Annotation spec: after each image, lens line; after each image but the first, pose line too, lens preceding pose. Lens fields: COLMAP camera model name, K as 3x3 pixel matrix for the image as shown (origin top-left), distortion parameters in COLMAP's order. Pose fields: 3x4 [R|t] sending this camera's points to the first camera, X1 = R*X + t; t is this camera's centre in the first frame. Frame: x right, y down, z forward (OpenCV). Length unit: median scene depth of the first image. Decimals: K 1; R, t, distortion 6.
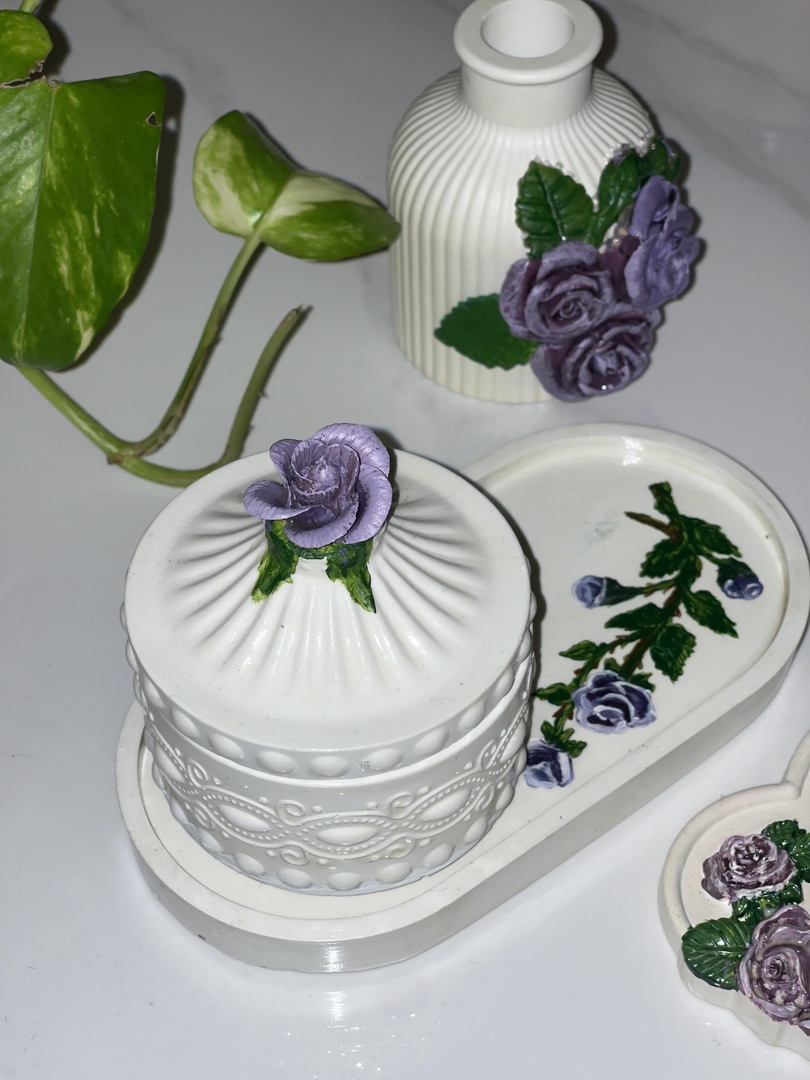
lens RADIAL K [[2000.8, 0, 413.7], [0, 2000.8, 535.4], [0, 0, 1]] dist [0.125245, 0.000000]
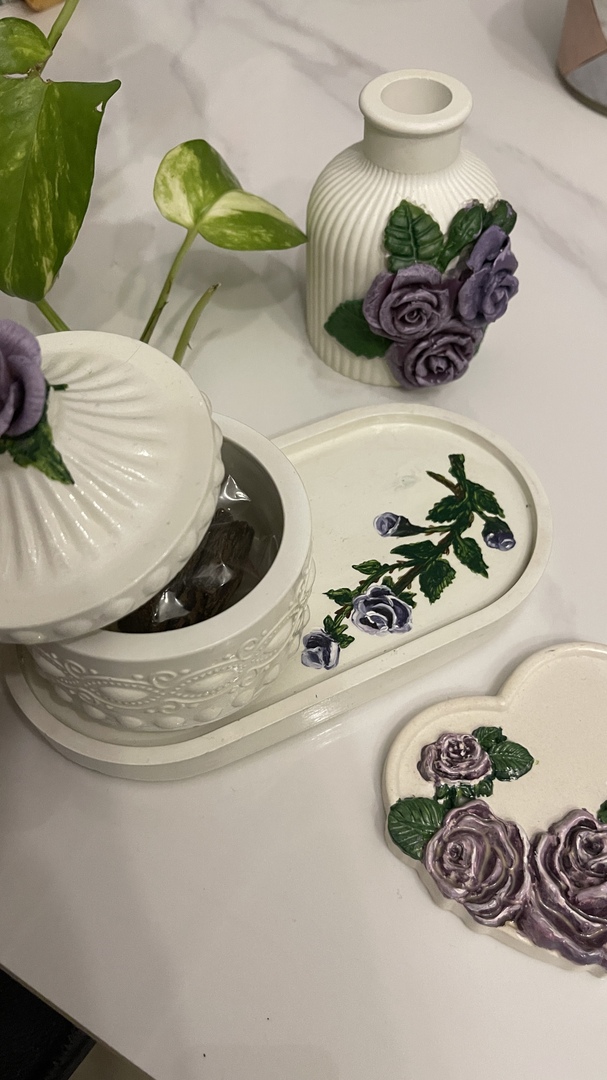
lens RADIAL K [[831.4, 0, 300.6], [0, 831.4, 535.9], [0, 0, 1]] dist [0.034385, -0.053078]
pose [[0.977860, 0.174343, -0.115735, 0.097016], [-0.163136, 0.981505, 0.100178, -0.011105], [0.131059, -0.079079, 0.988216, 0.431970]]
